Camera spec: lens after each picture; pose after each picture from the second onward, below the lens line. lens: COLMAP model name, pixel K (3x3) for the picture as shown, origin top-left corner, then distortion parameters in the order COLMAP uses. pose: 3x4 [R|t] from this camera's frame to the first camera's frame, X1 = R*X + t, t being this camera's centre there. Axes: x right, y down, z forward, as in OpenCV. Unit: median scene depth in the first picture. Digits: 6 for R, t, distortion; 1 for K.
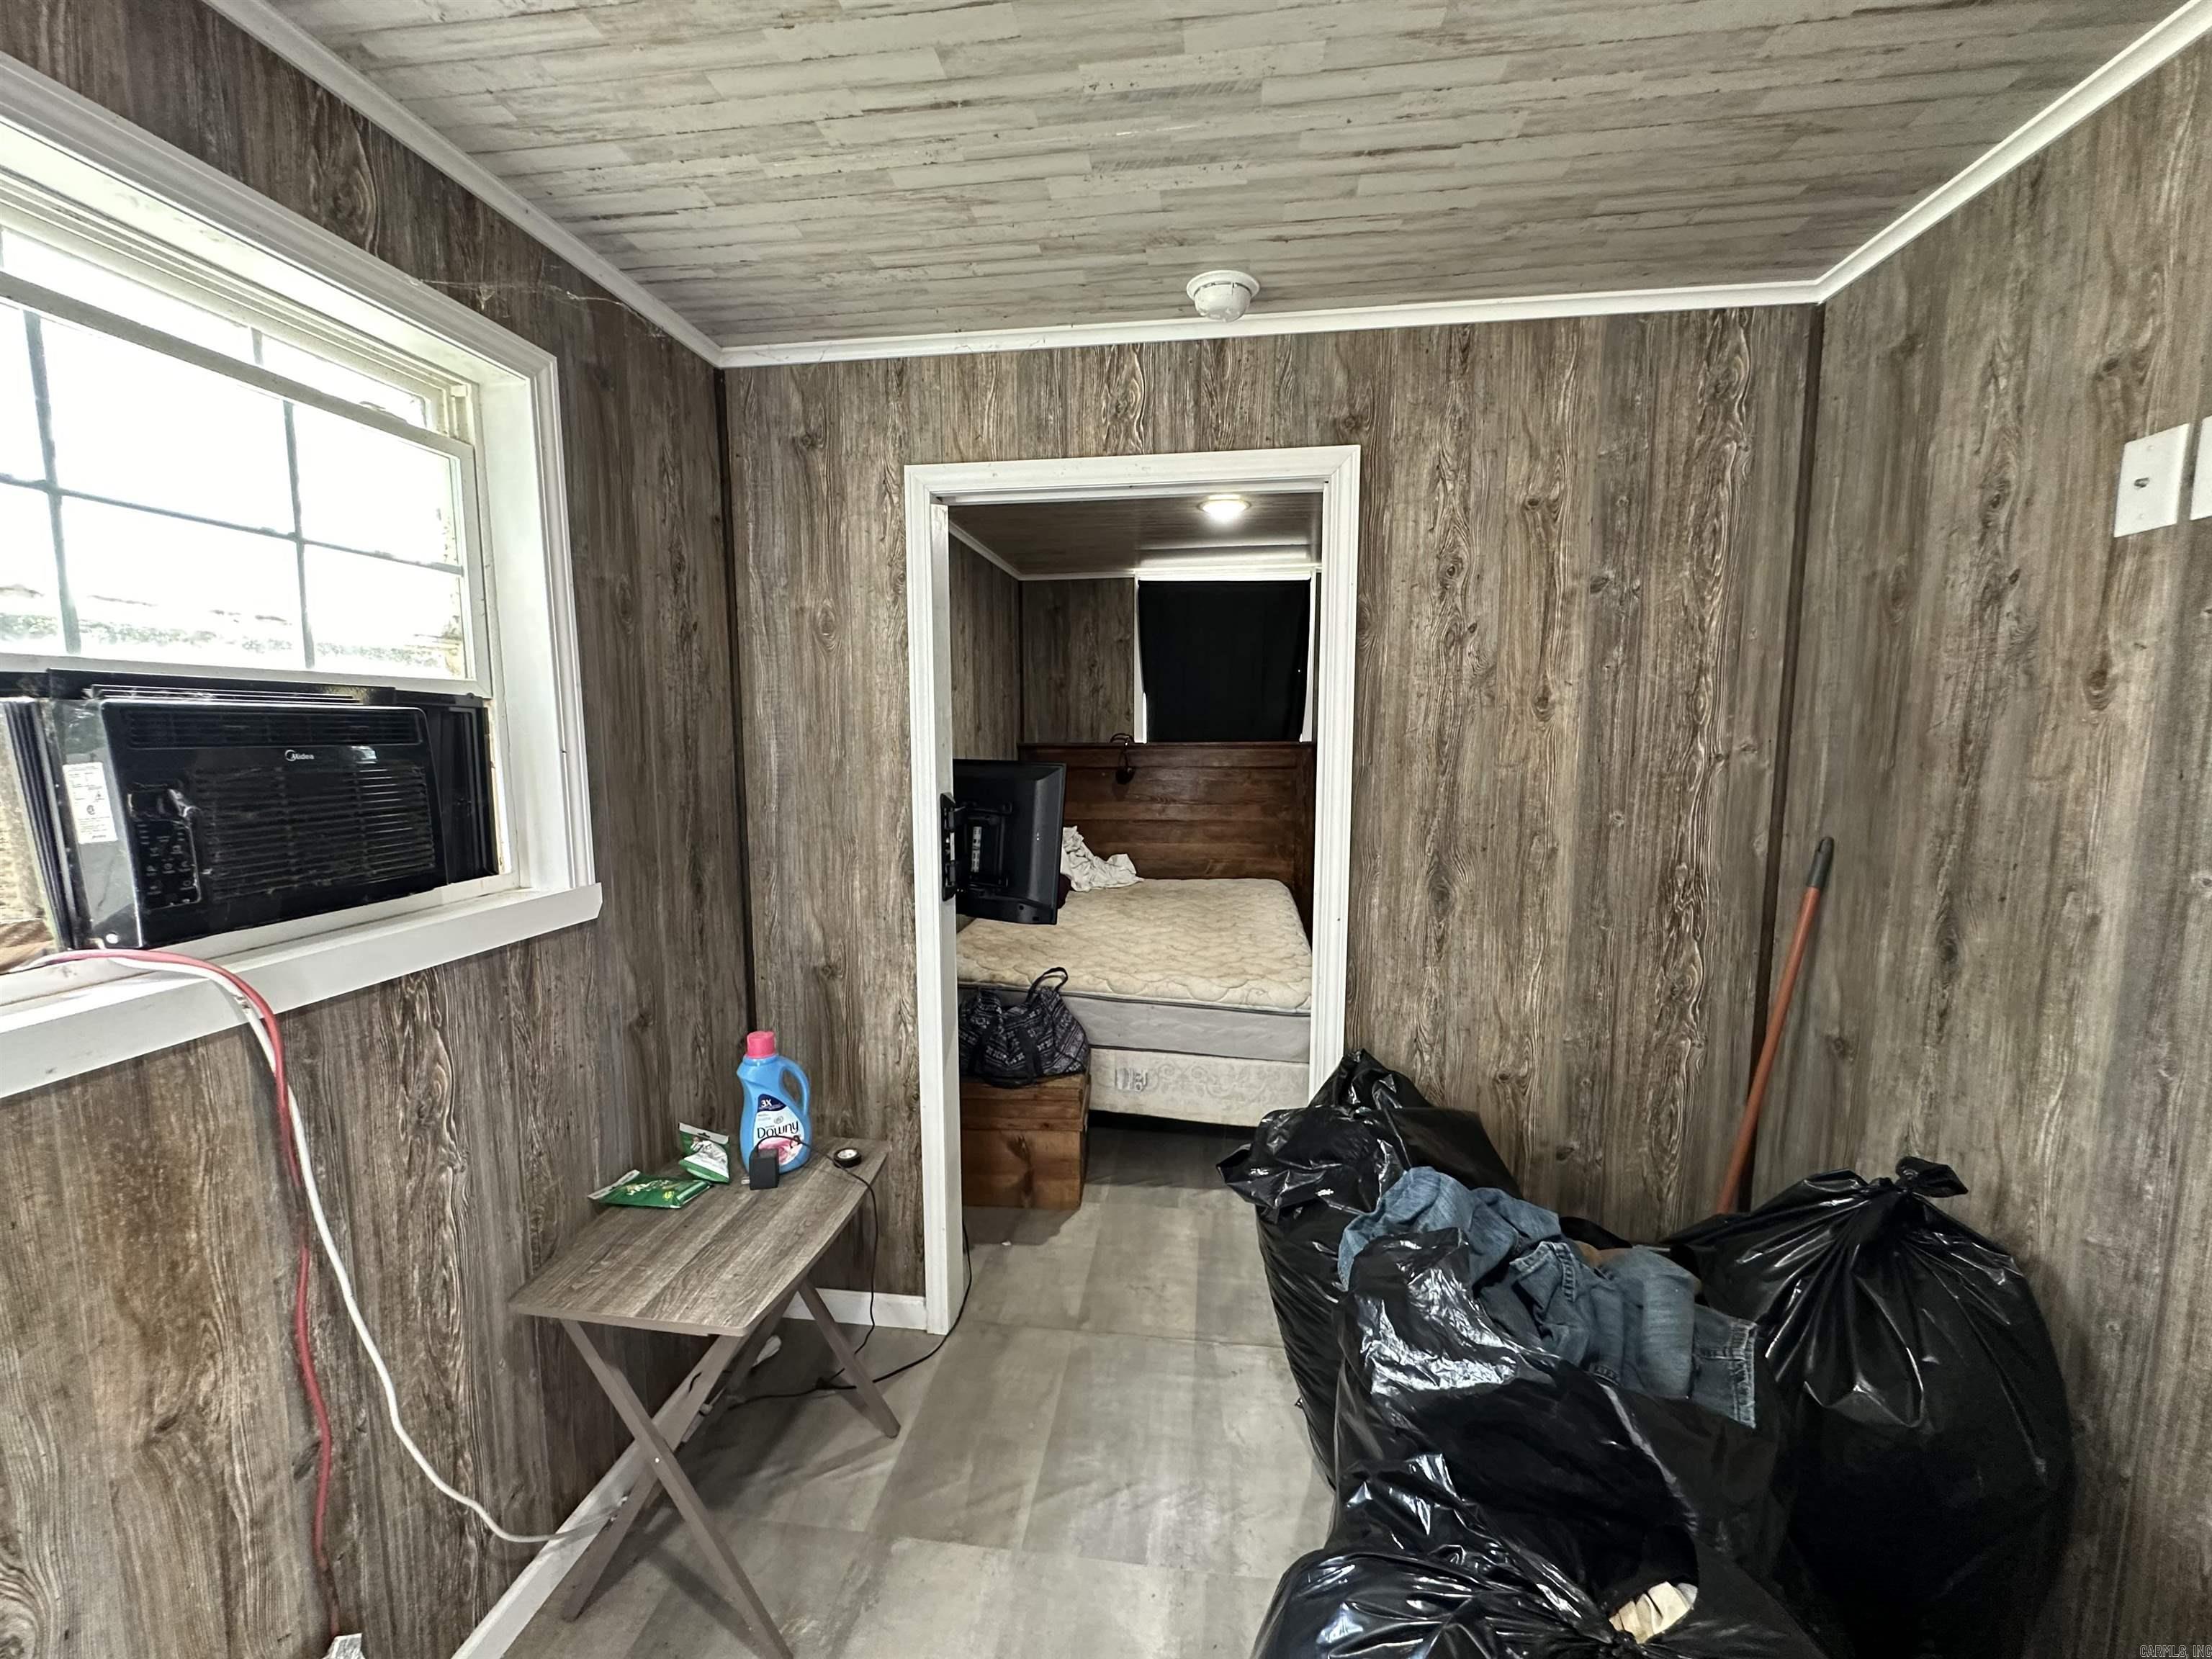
lens RADIAL K [[884.8, 0, 1110.2], [0, 884.8, 832.3], [0, 0, 1]] dist [-0.003618, 0.001035]
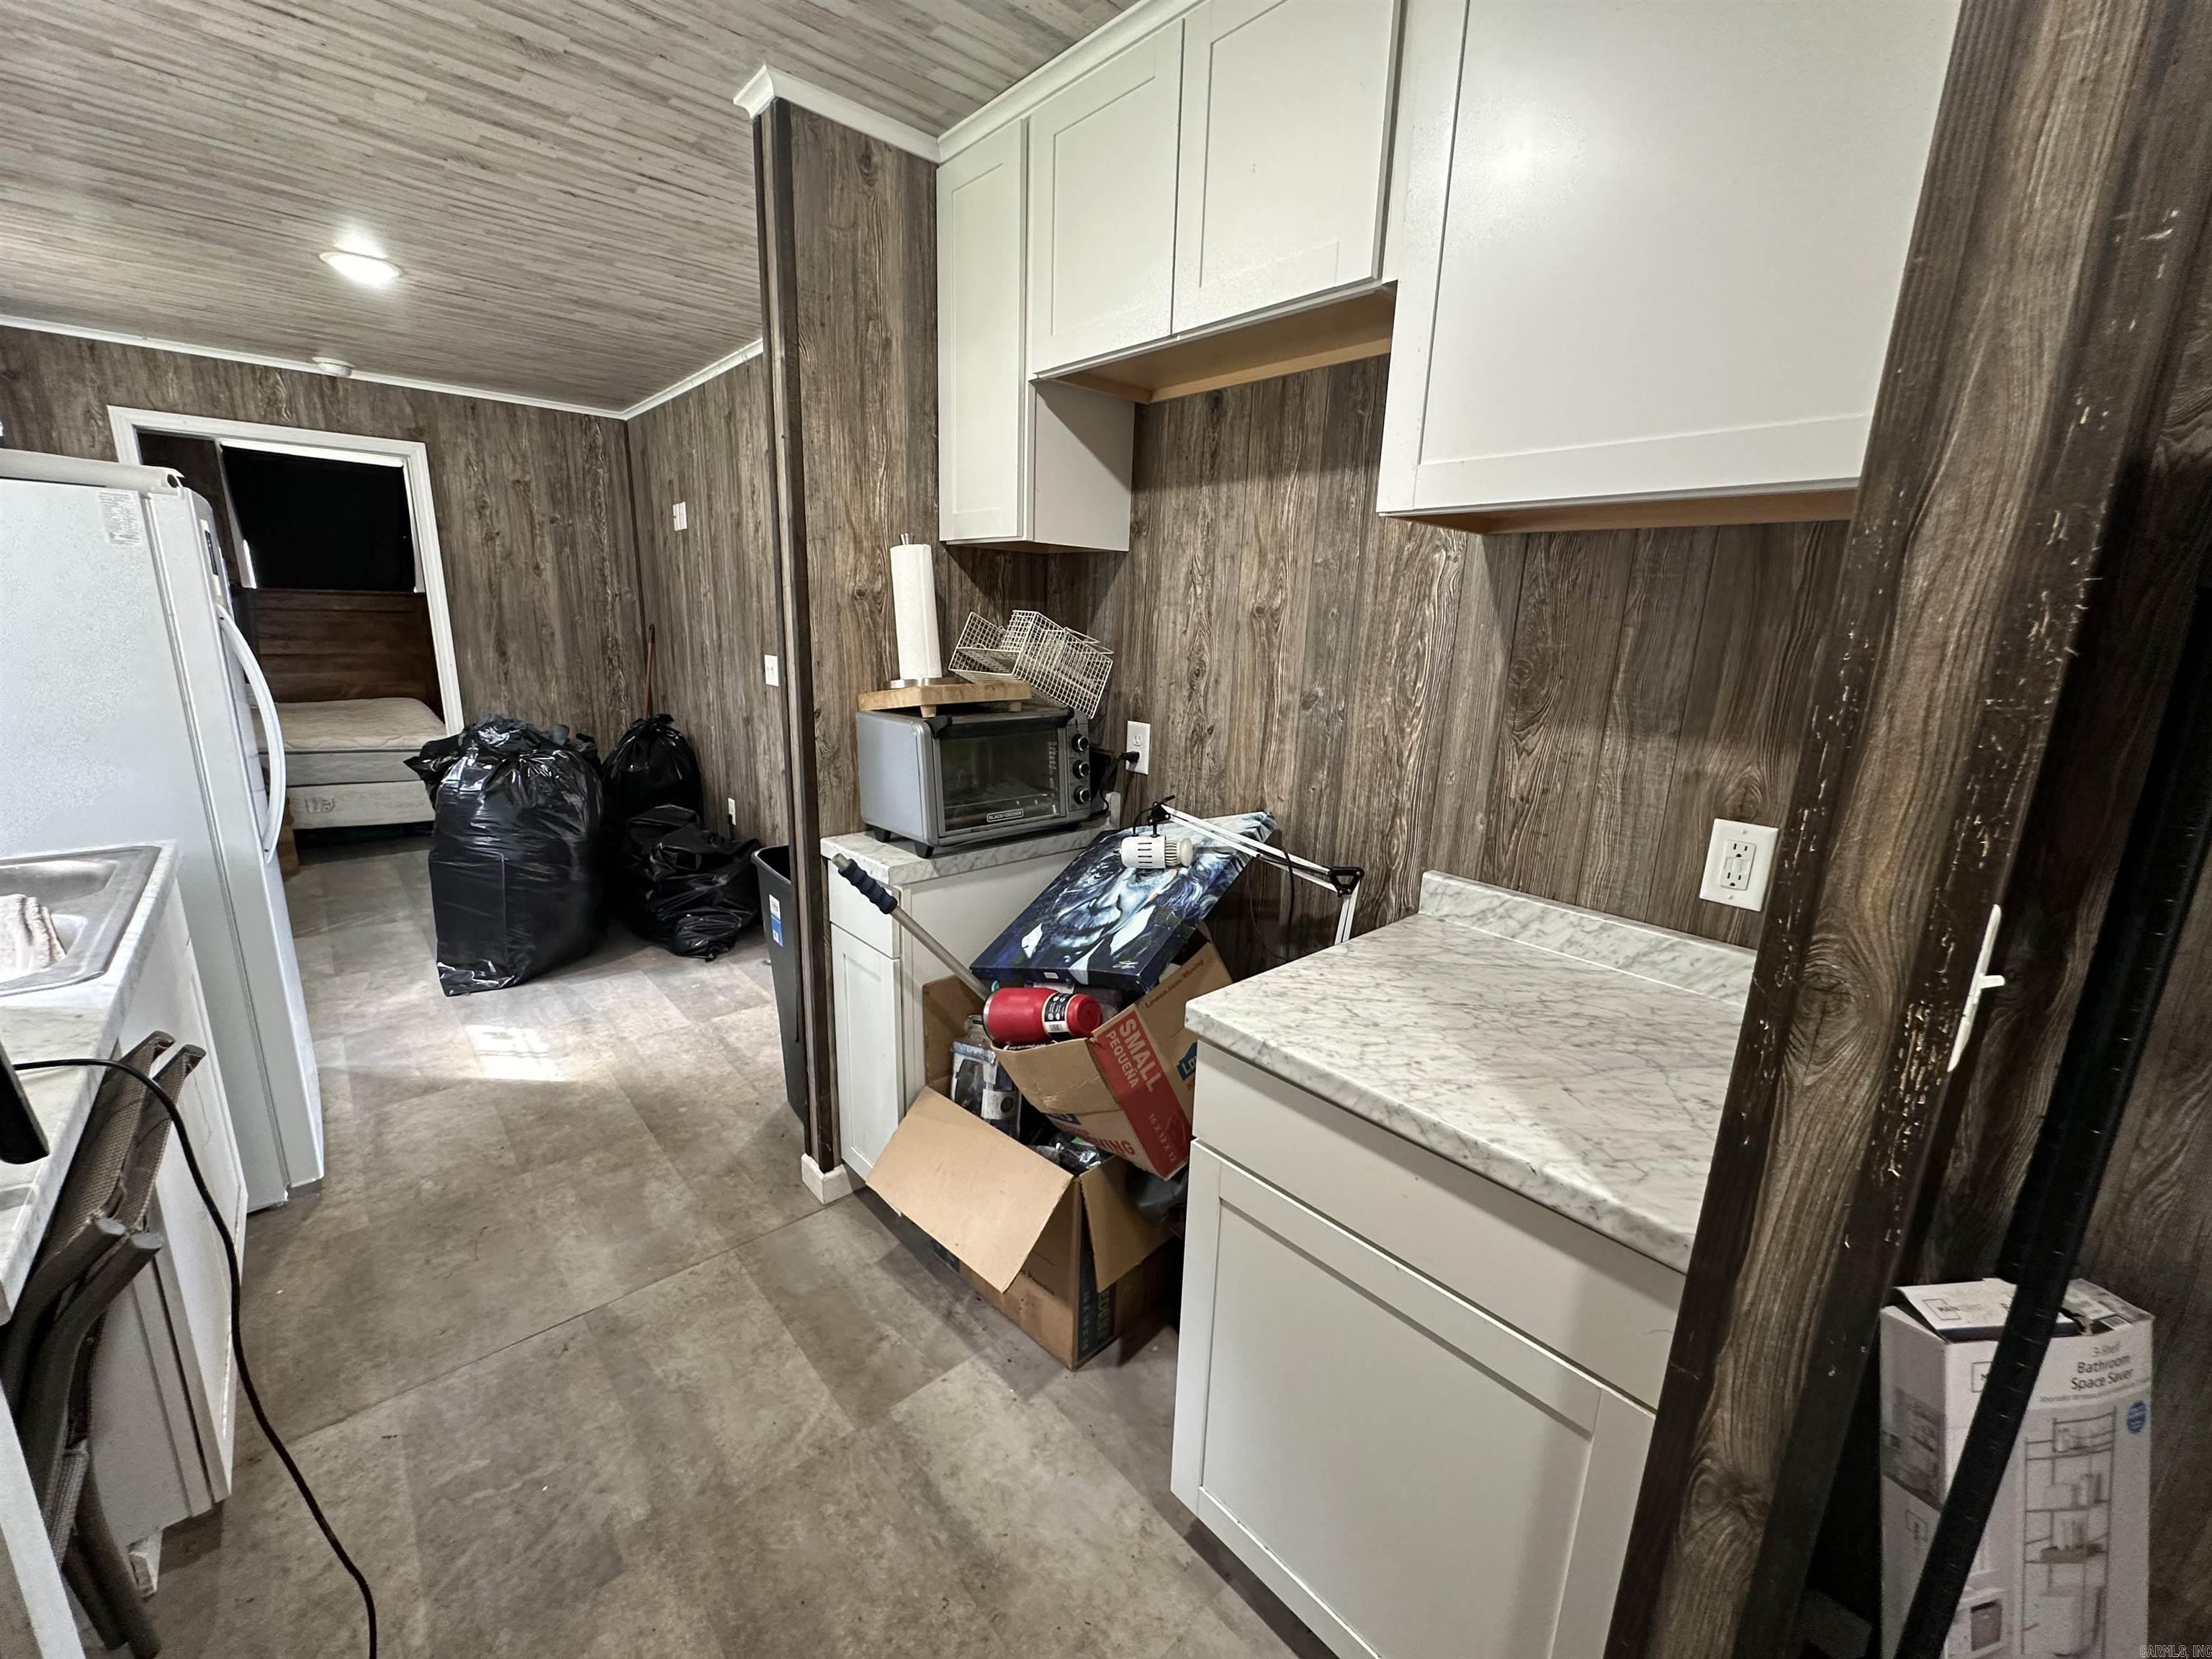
lens RADIAL K [[884.8, 0, 1103.2], [0, 884.8, 828.6], [0, 0, 1]] dist [-0.003618, 0.001035]
pose [[0.653301, -0.154545, 0.741157, -0.400809], [0.056303, 0.986151, 0.156001, 0.267739], [-0.755002, -0.060186, 0.652955, -1.813489]]
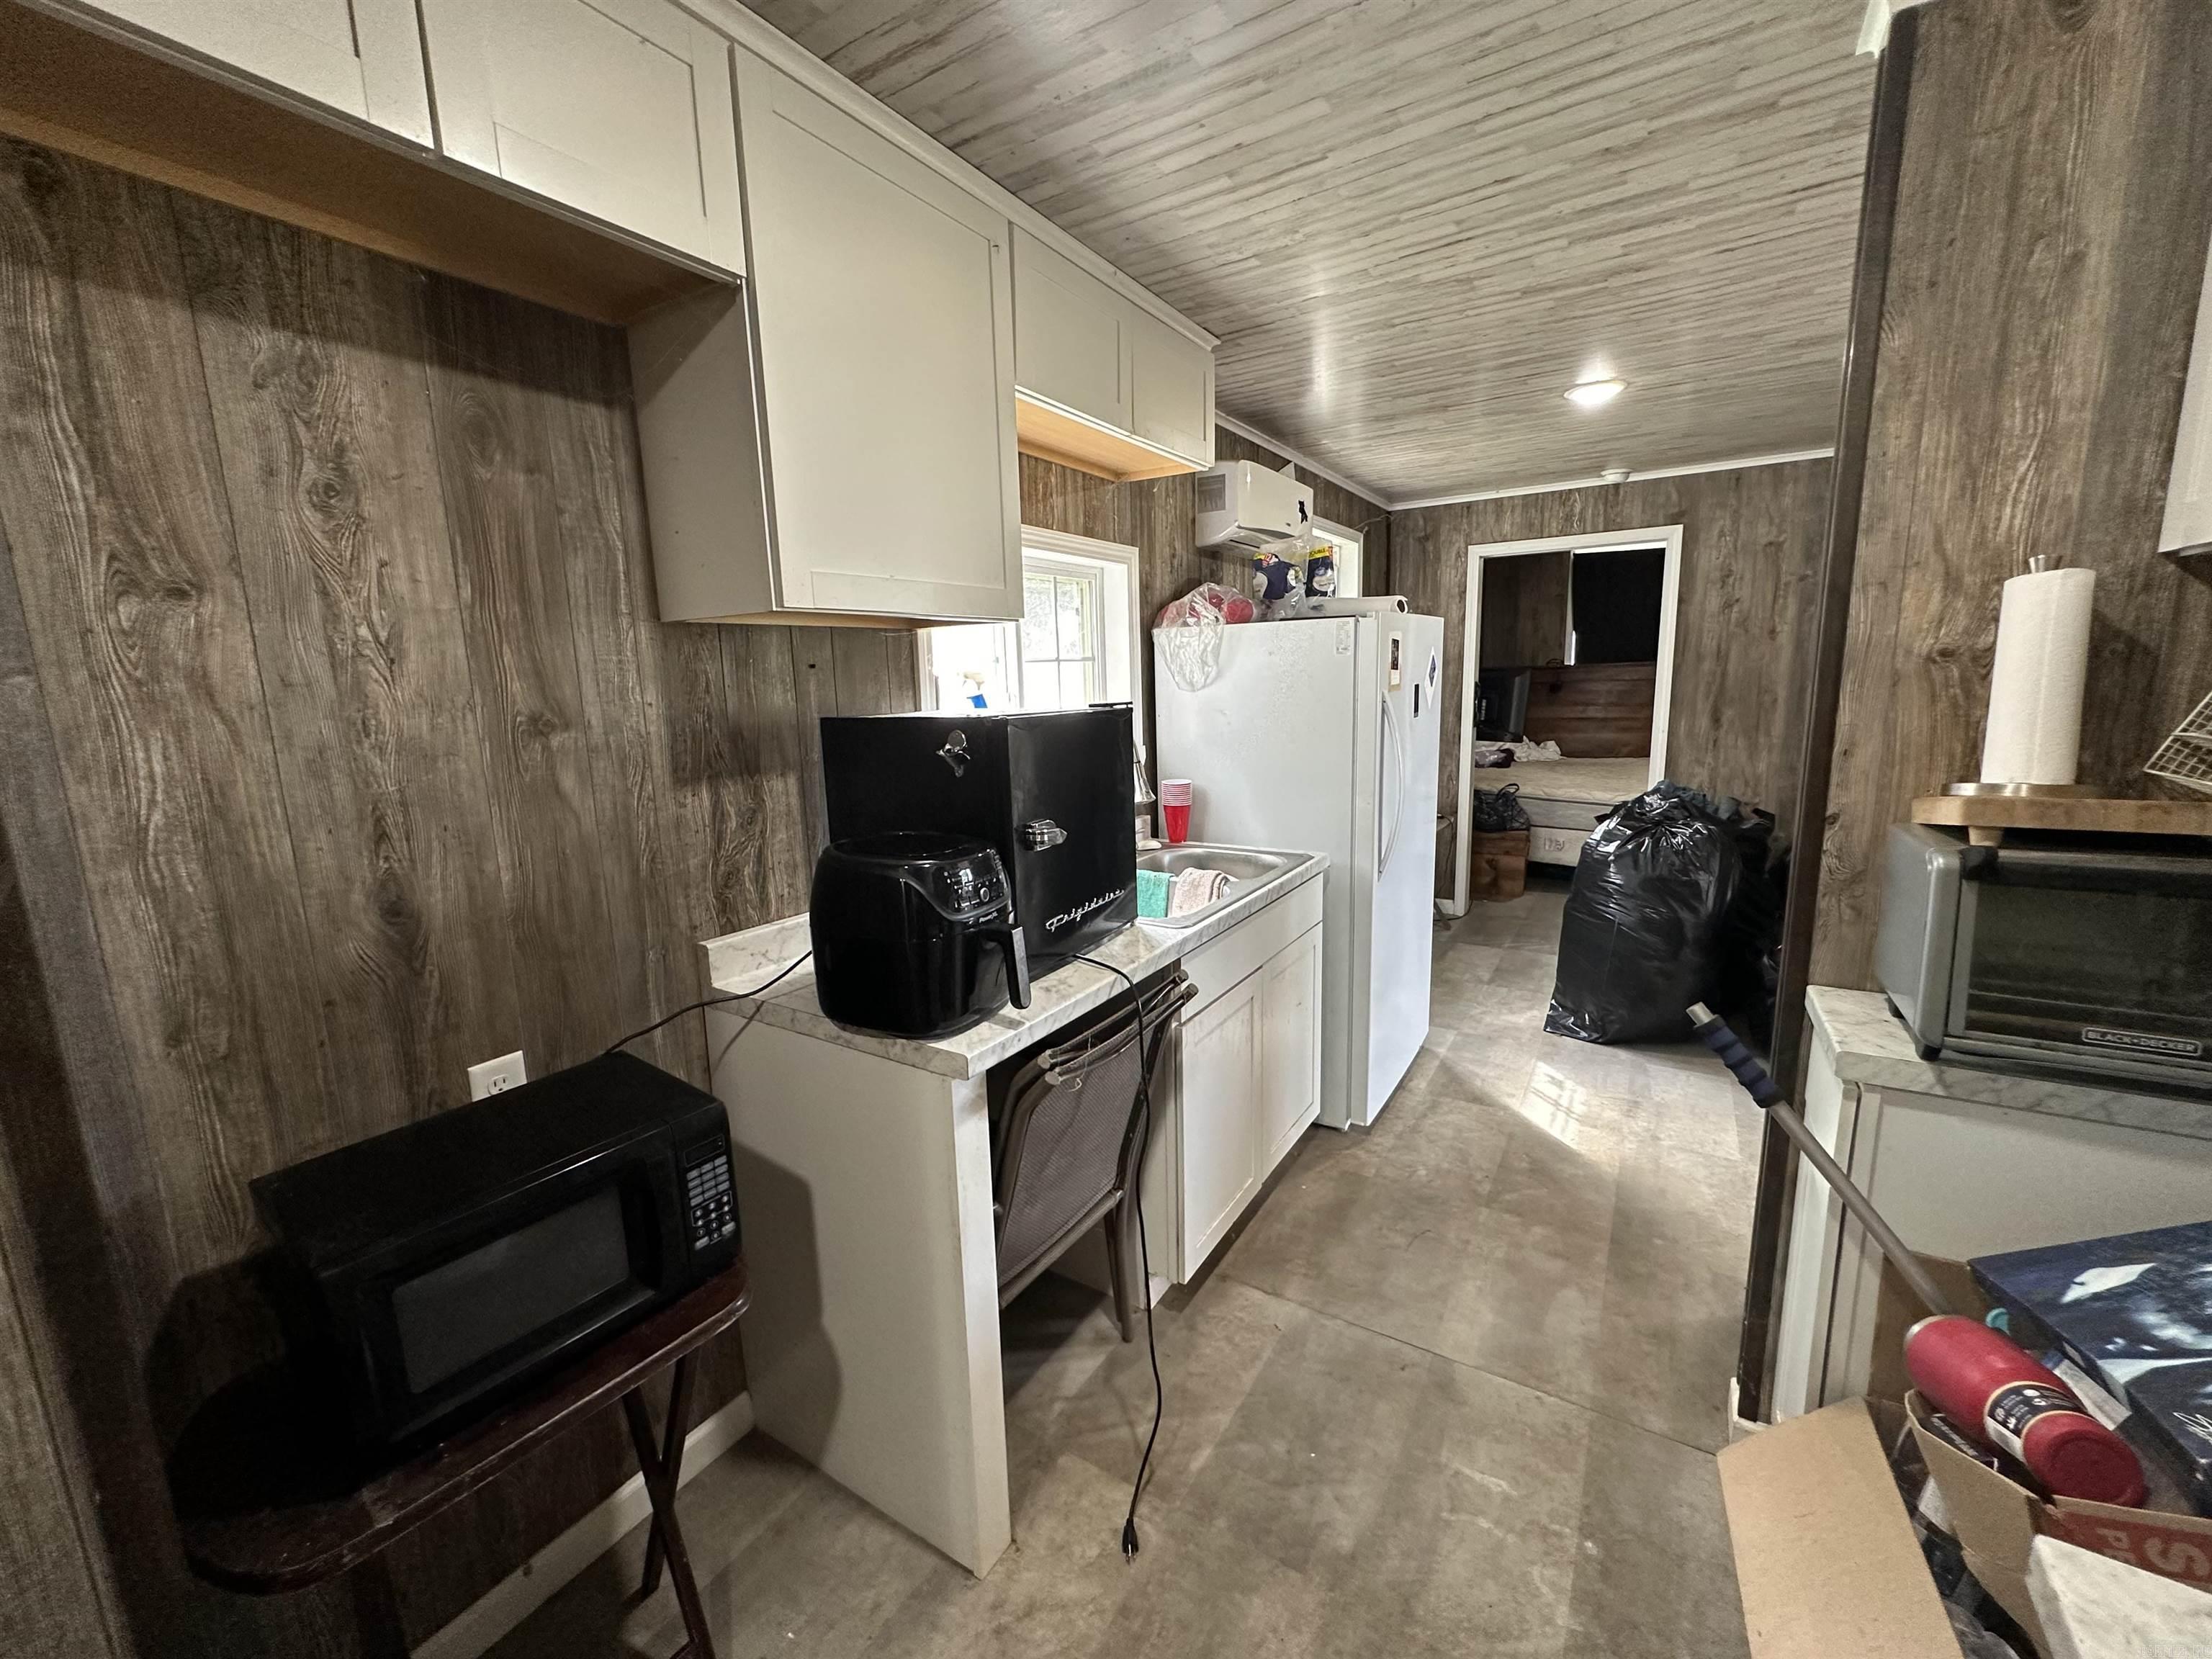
lens RADIAL K [[884.8, 0, 1110.6], [0, 884.8, 828.8], [0, 0, 1]] dist [-0.003618, 0.001035]
pose [[0.905826, 0.047363, -0.420994, -0.067984], [-0.021523, 0.997593, 0.065922, 0.248663], [0.423103, -0.050653, 0.904665, -1.831912]]
